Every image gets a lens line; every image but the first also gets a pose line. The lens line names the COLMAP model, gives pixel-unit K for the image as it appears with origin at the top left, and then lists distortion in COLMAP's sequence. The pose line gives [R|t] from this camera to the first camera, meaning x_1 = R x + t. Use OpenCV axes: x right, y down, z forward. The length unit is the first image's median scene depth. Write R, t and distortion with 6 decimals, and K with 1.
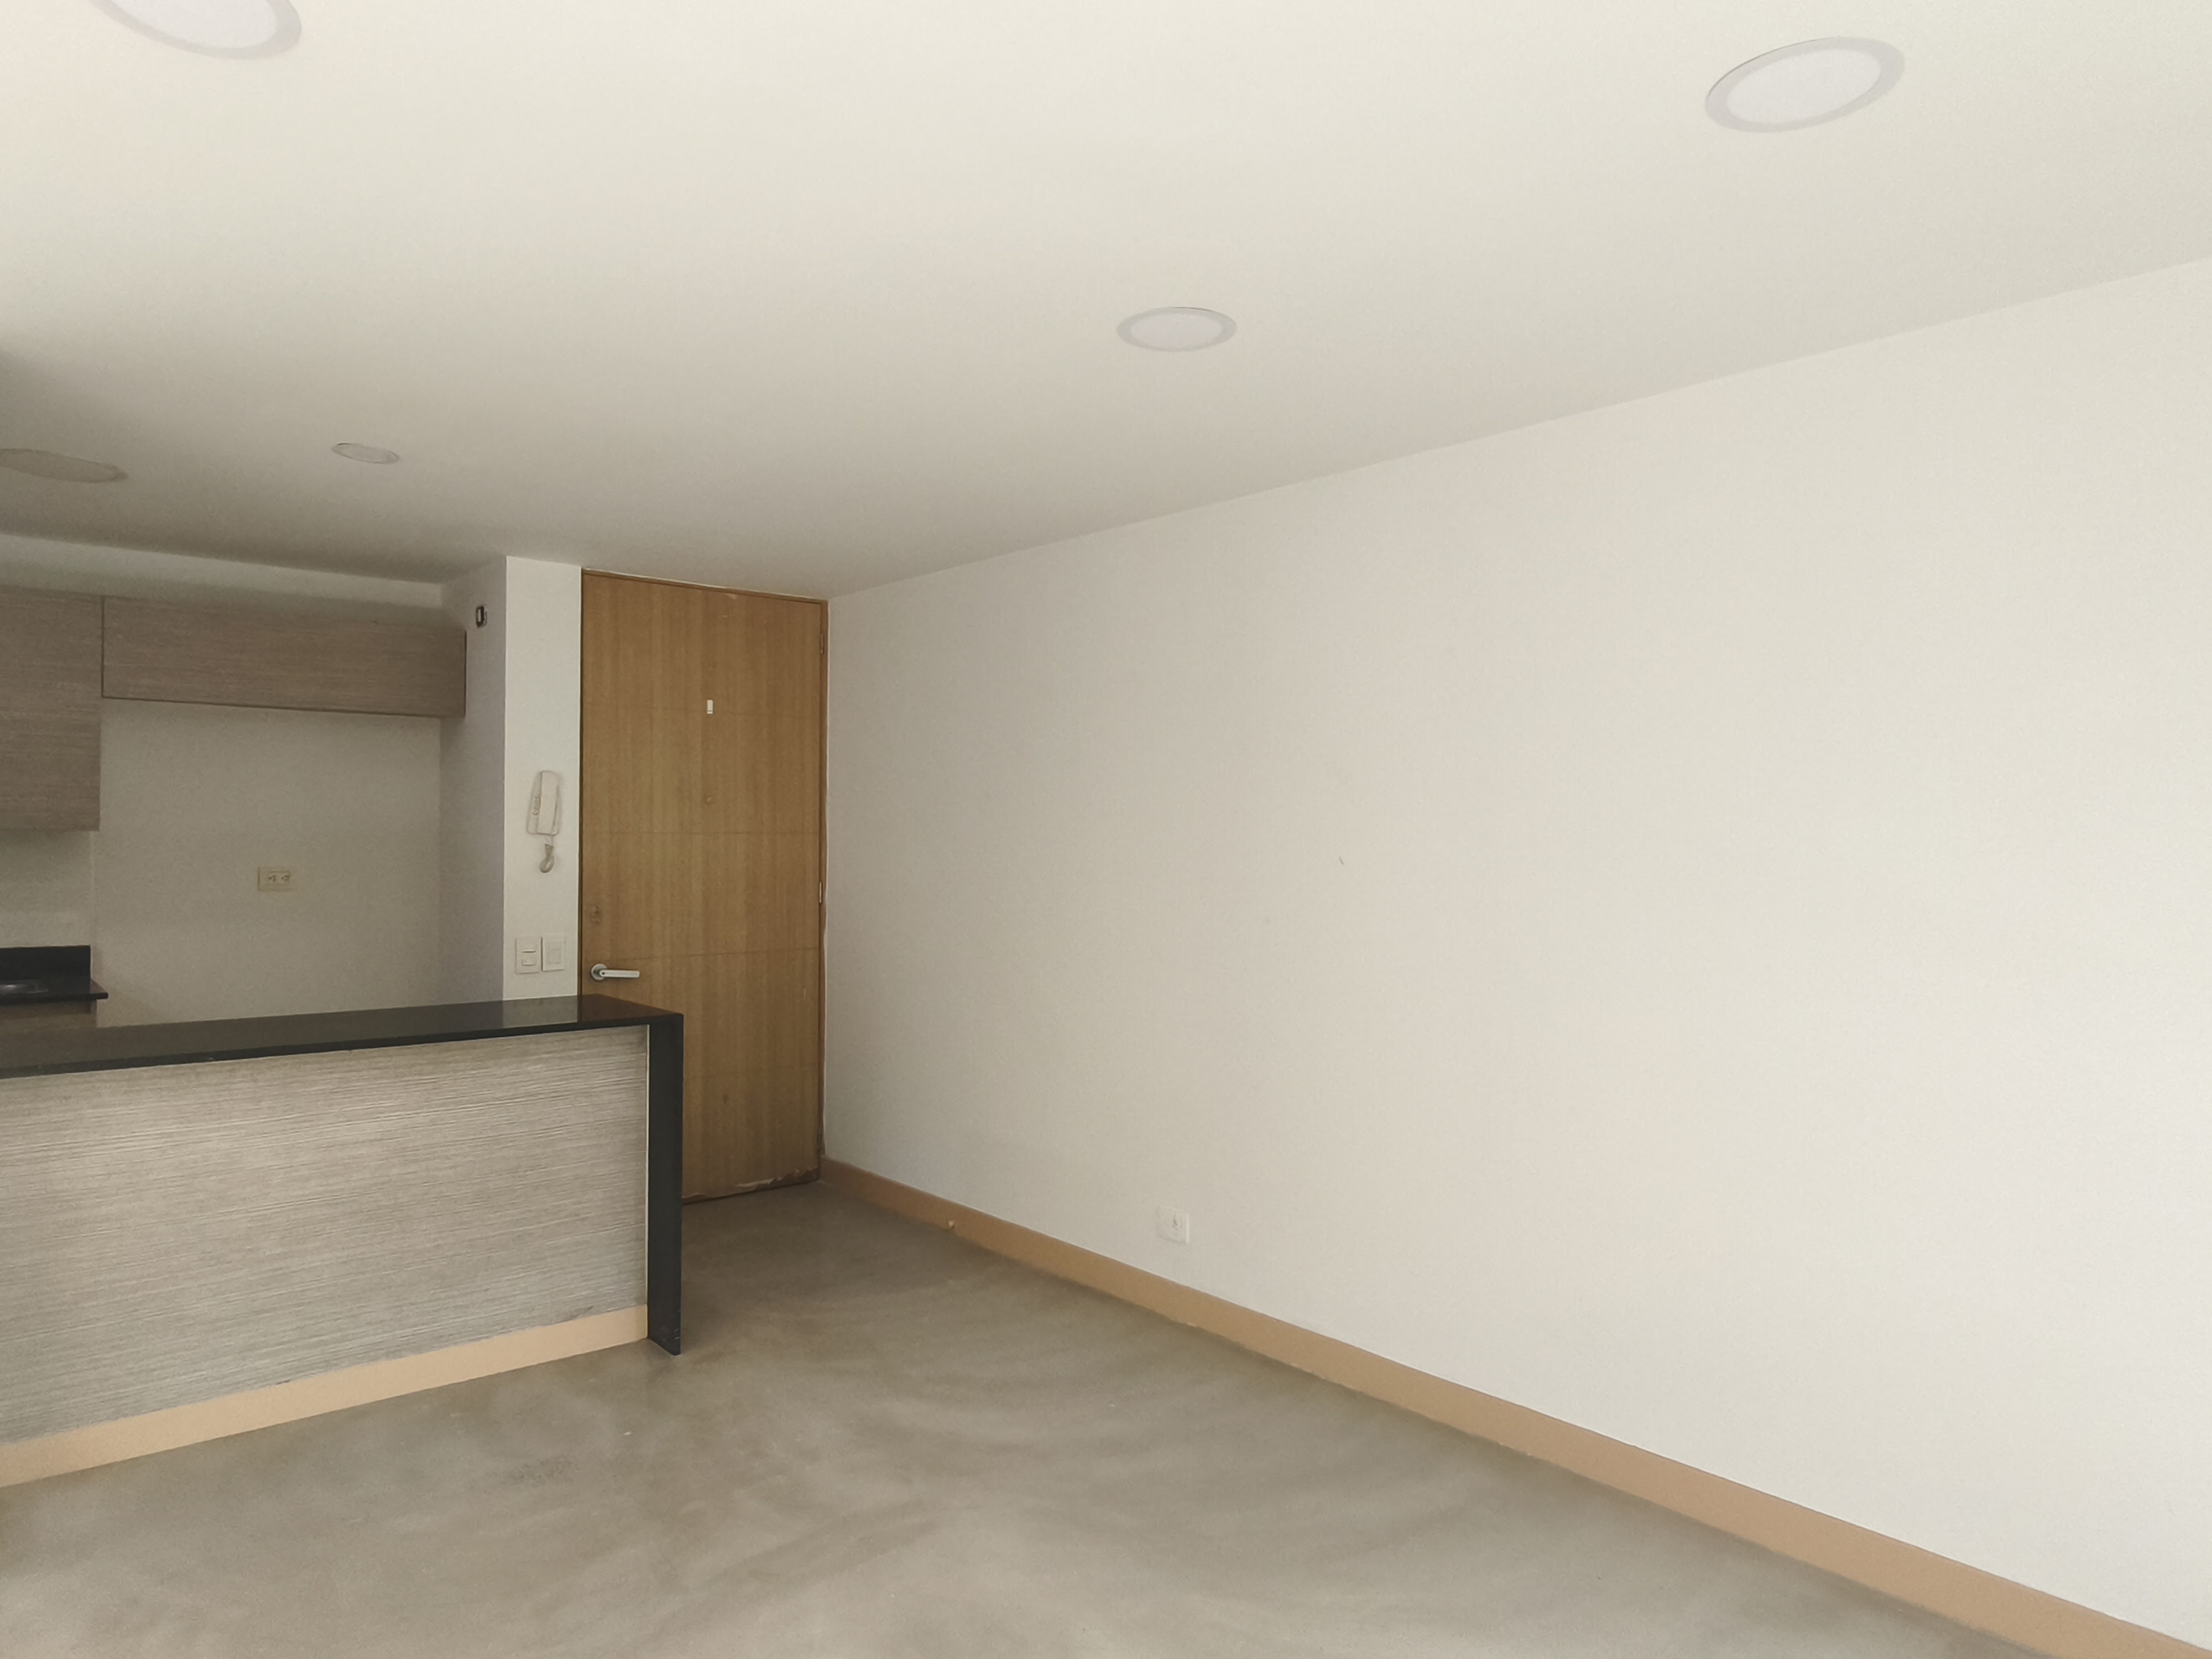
lens RADIAL K [[1473.9, 0, 1106.0], [0, 1473.9, 829.5], [0, 0, 1]] dist [-0.002478, -0.000235]
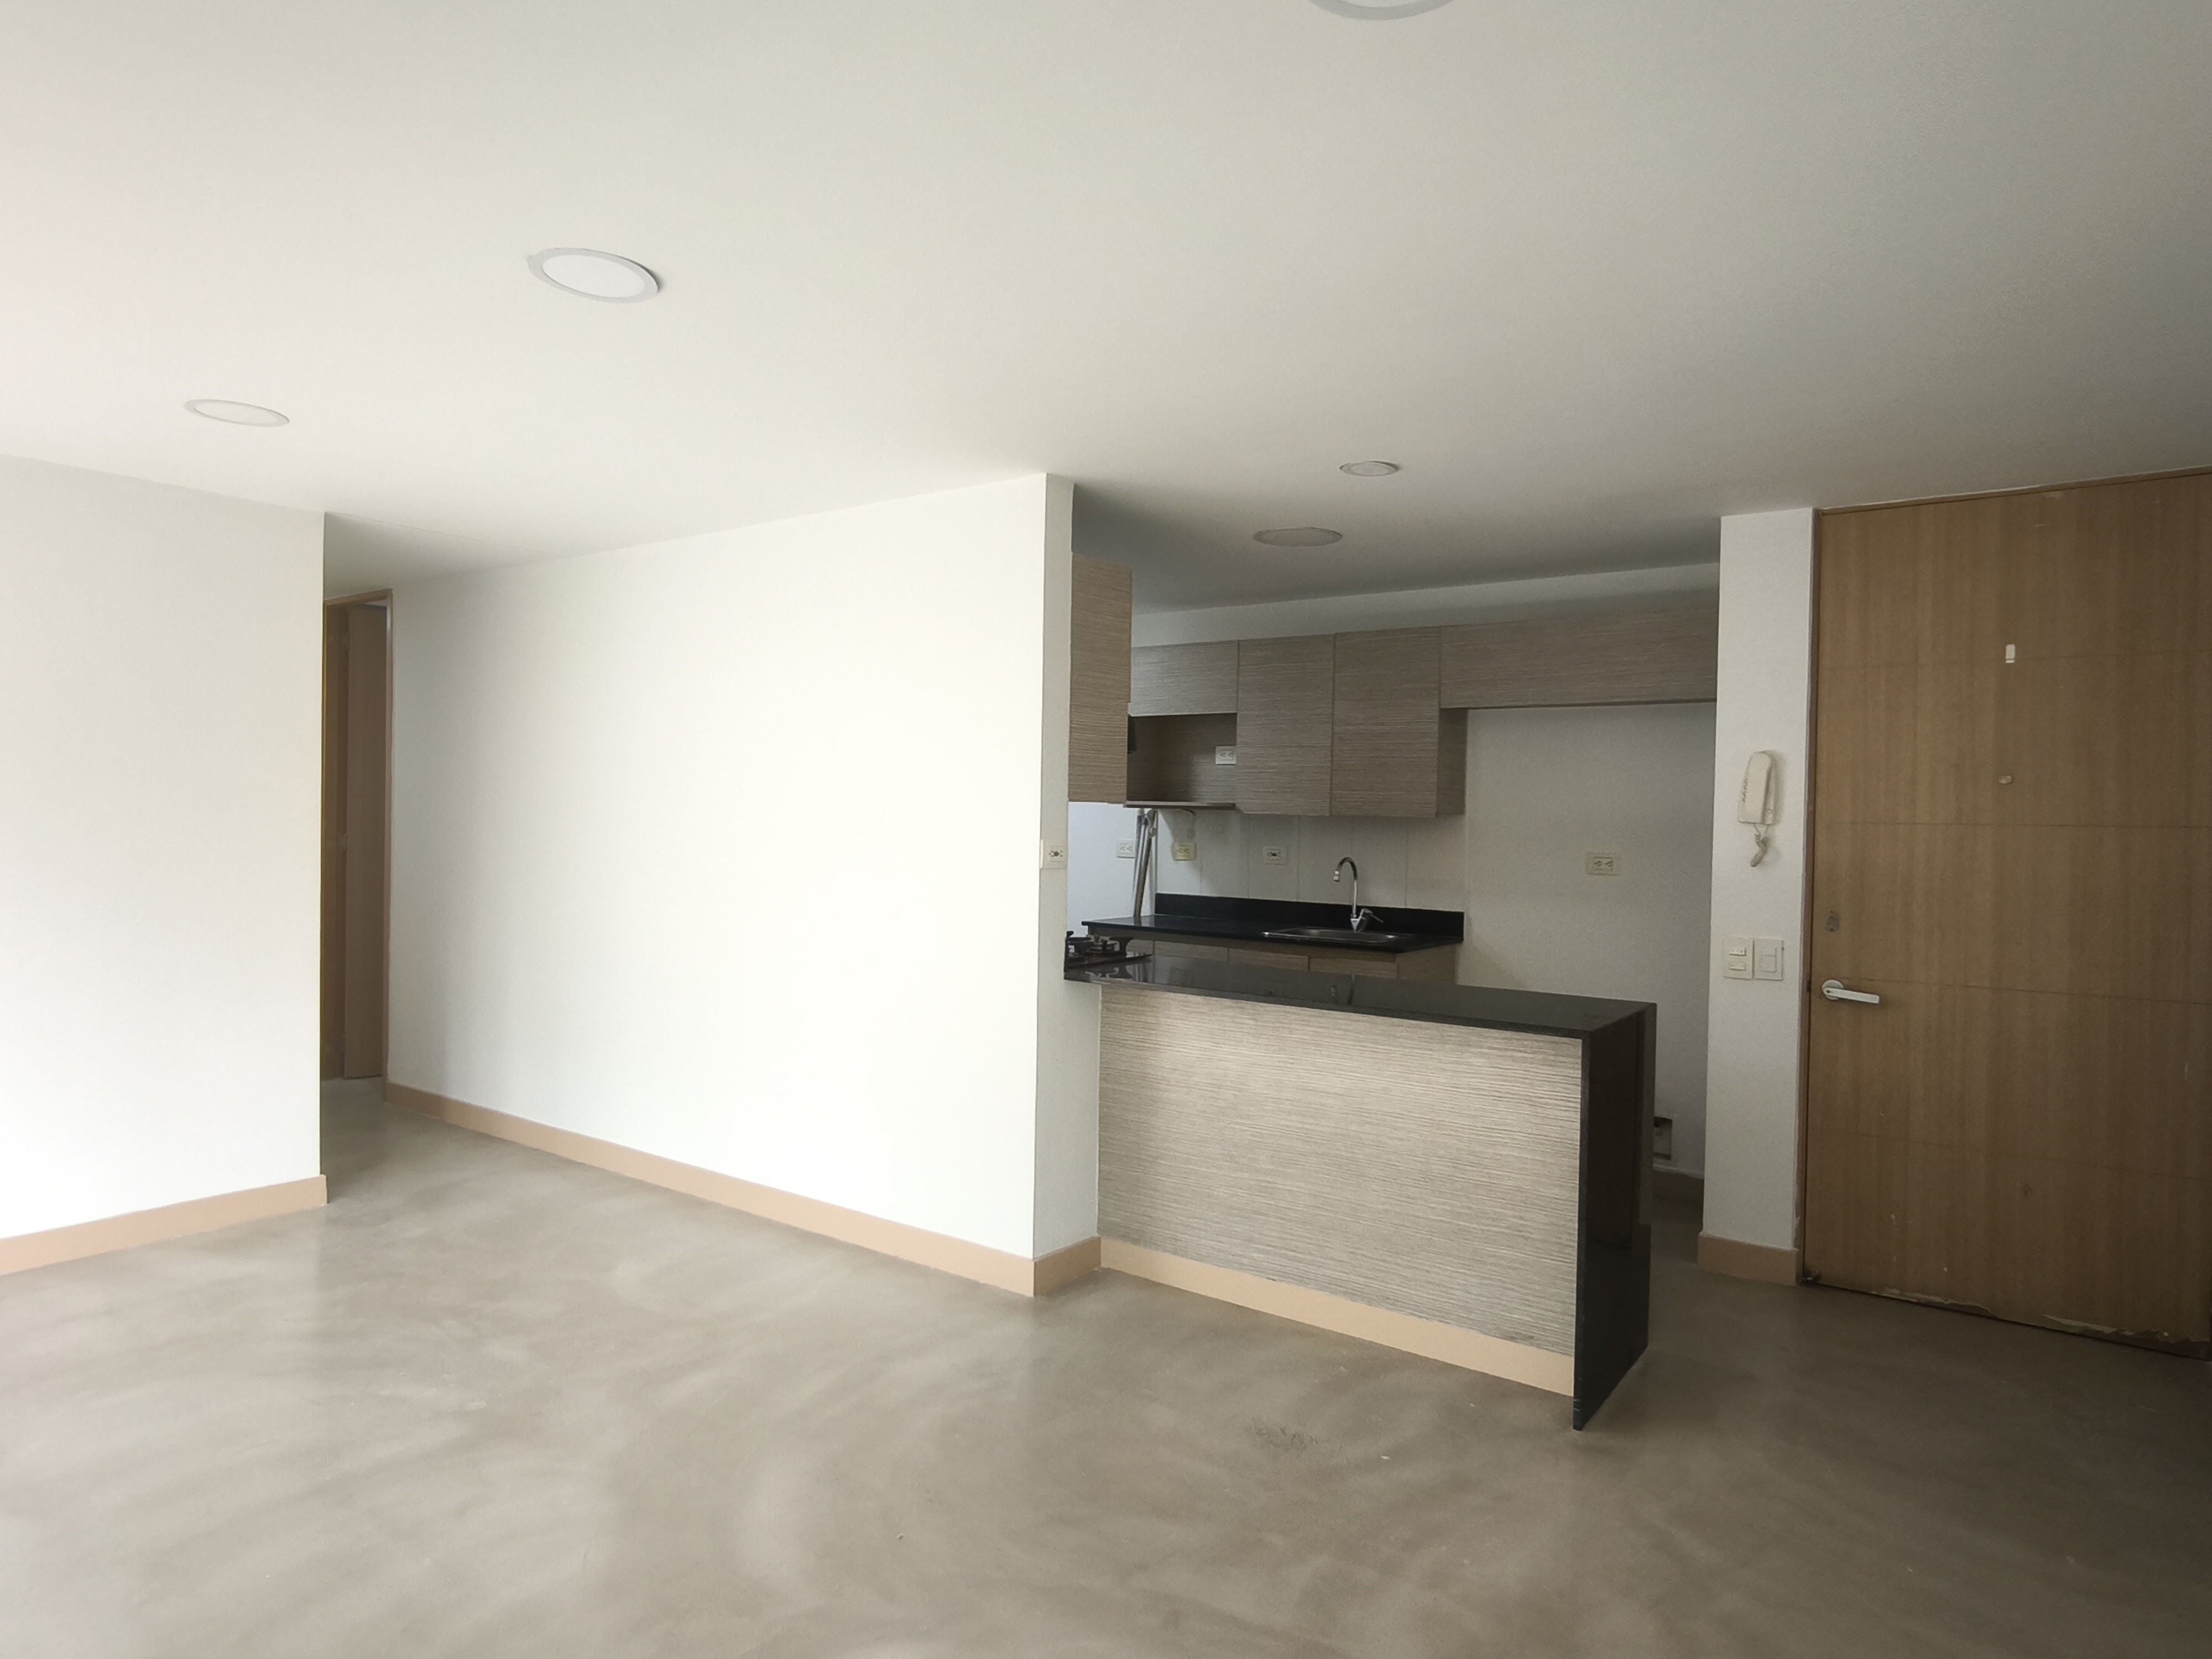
lens RADIAL K [[1348.2, 0, 1106.0], [0, 1348.2, 829.5], [0, 0, 1]] dist [-0.001002, -0.001624]
pose [[0.190211, 0.008253, -0.981709, 0.414093], [-0.011666, 0.999913, 0.006146, 0.007871], [0.981674, 0.010284, 0.190291, 0.573873]]
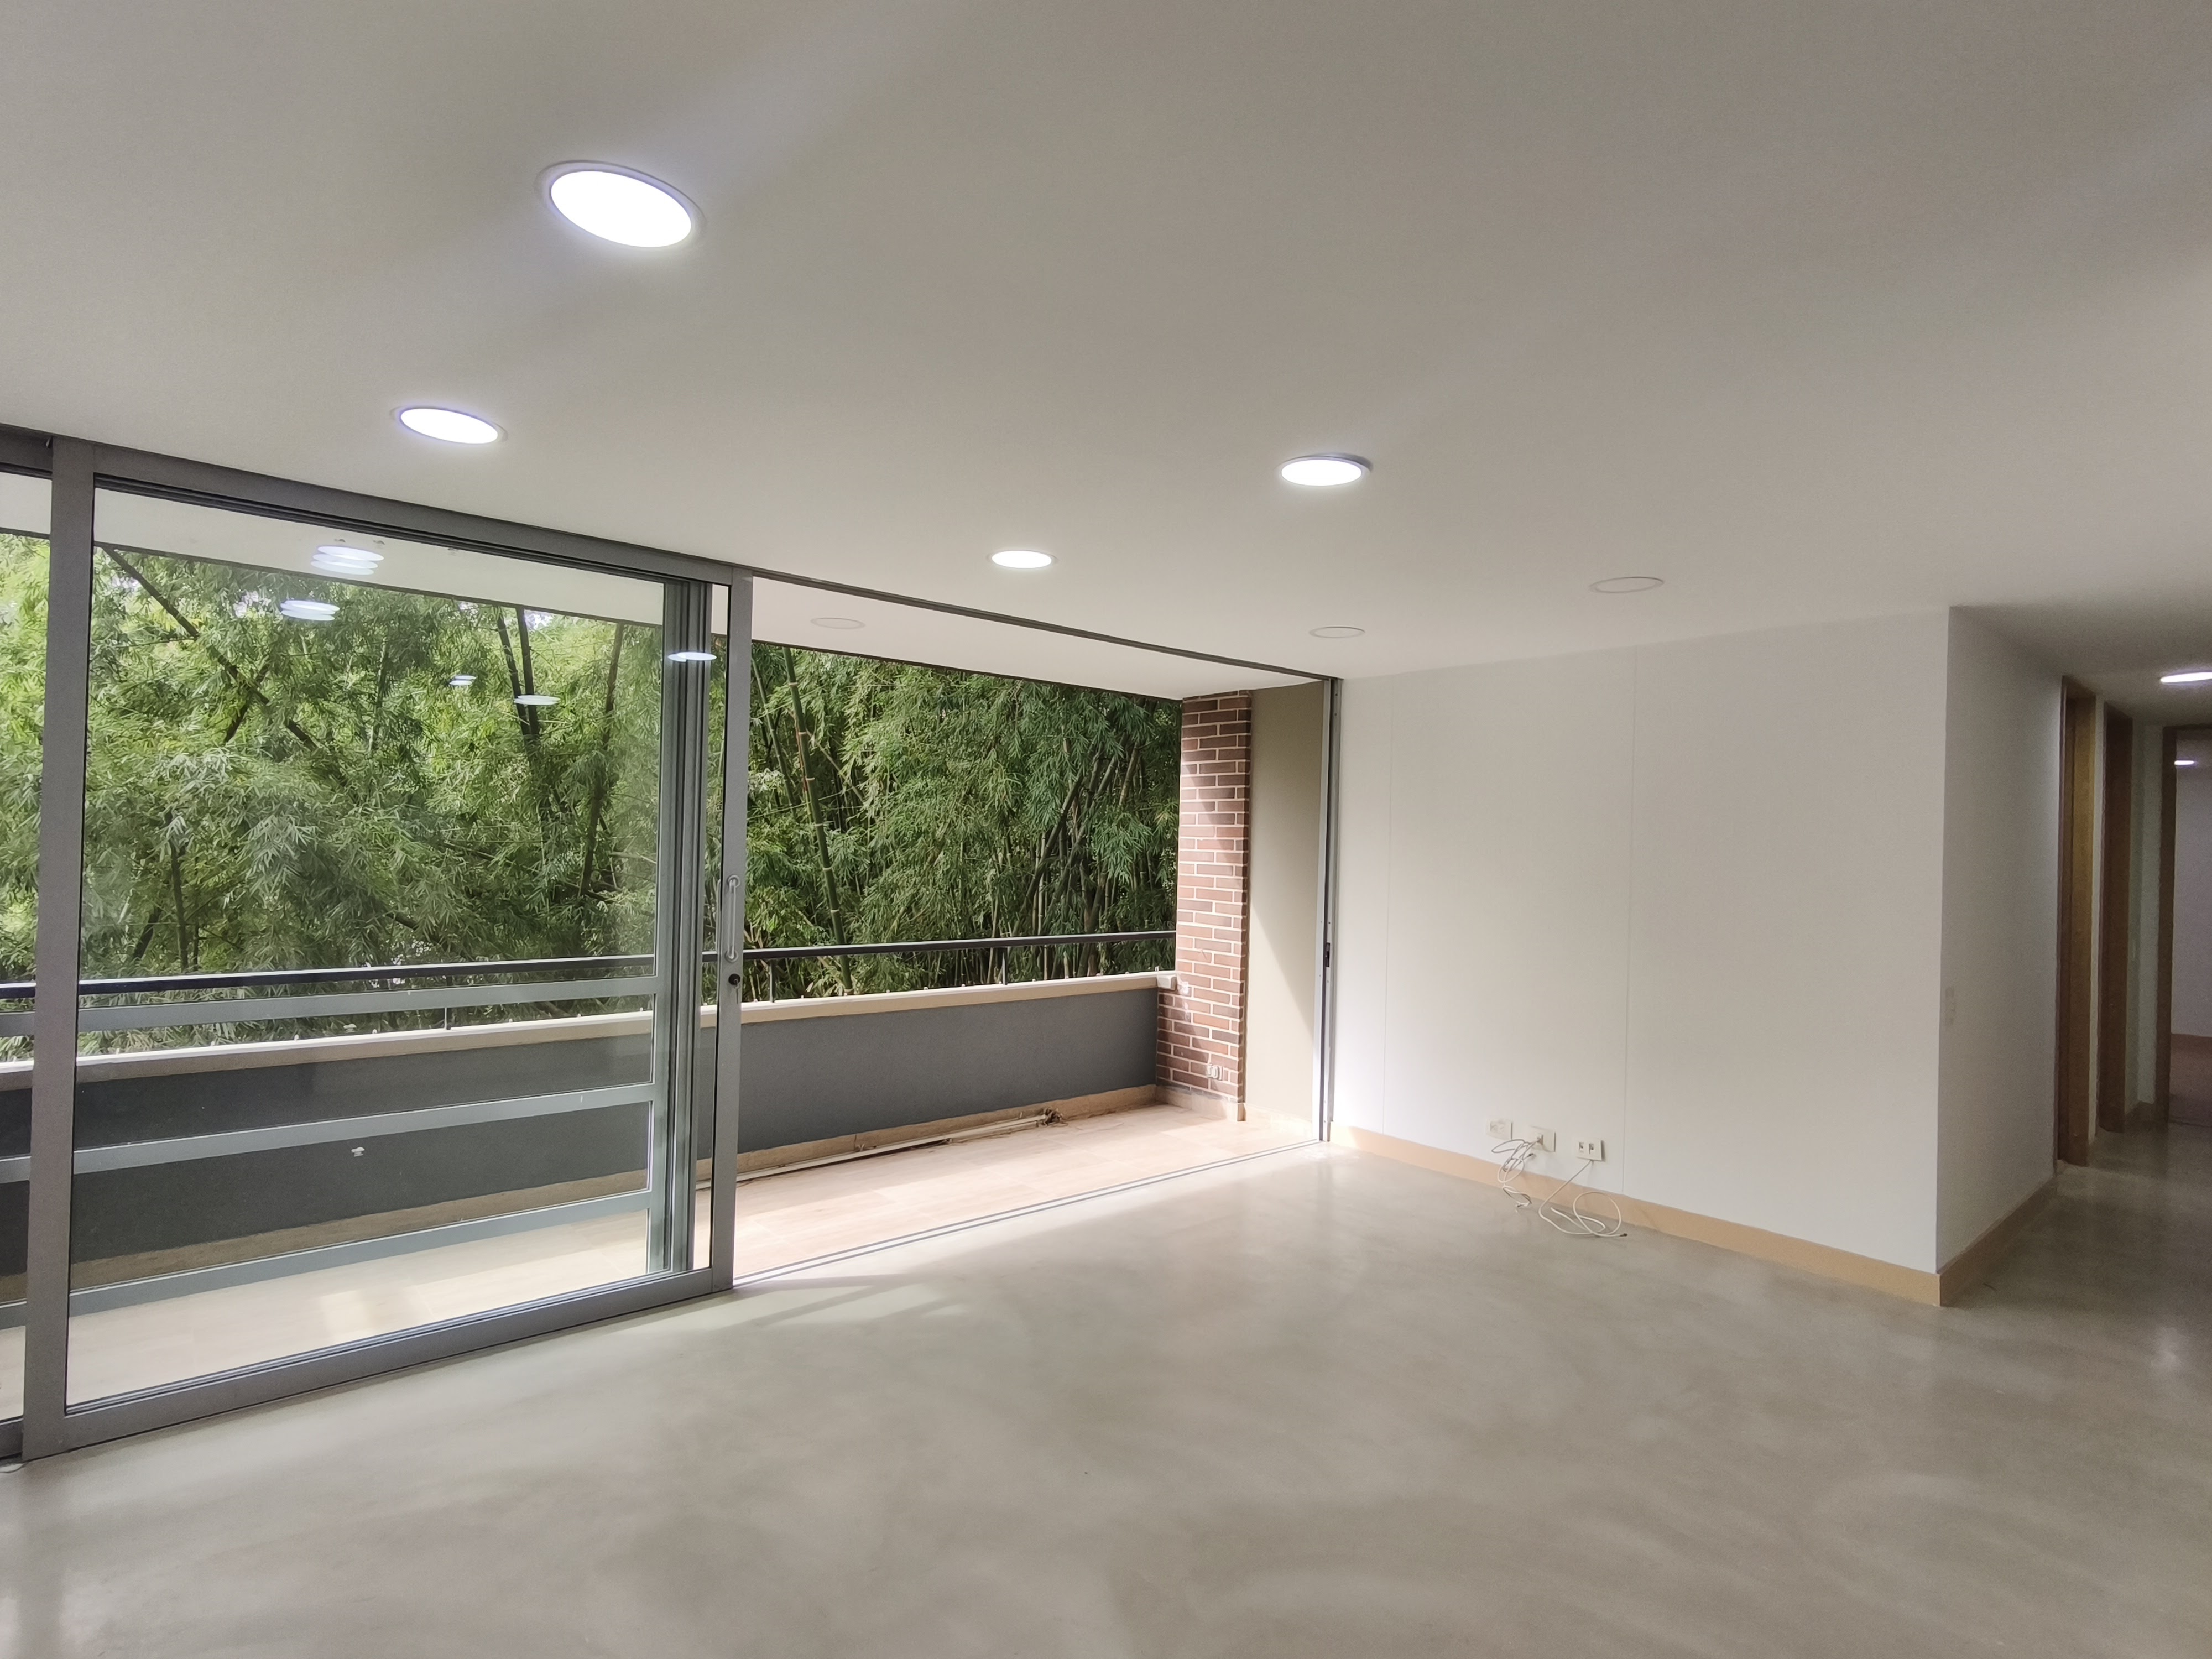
lens RADIAL K [[1171.4, 0, 1106.0], [0, 1171.4, 829.5], [0, 0, 1]] dist [0.000844, 0.000121]
pose [[-0.999299, -0.036679, 0.007491, -0.149419], [-0.036740, 0.999291, -0.008222, -0.023167], [-0.007184, -0.008492, -0.999938, 1.154807]]
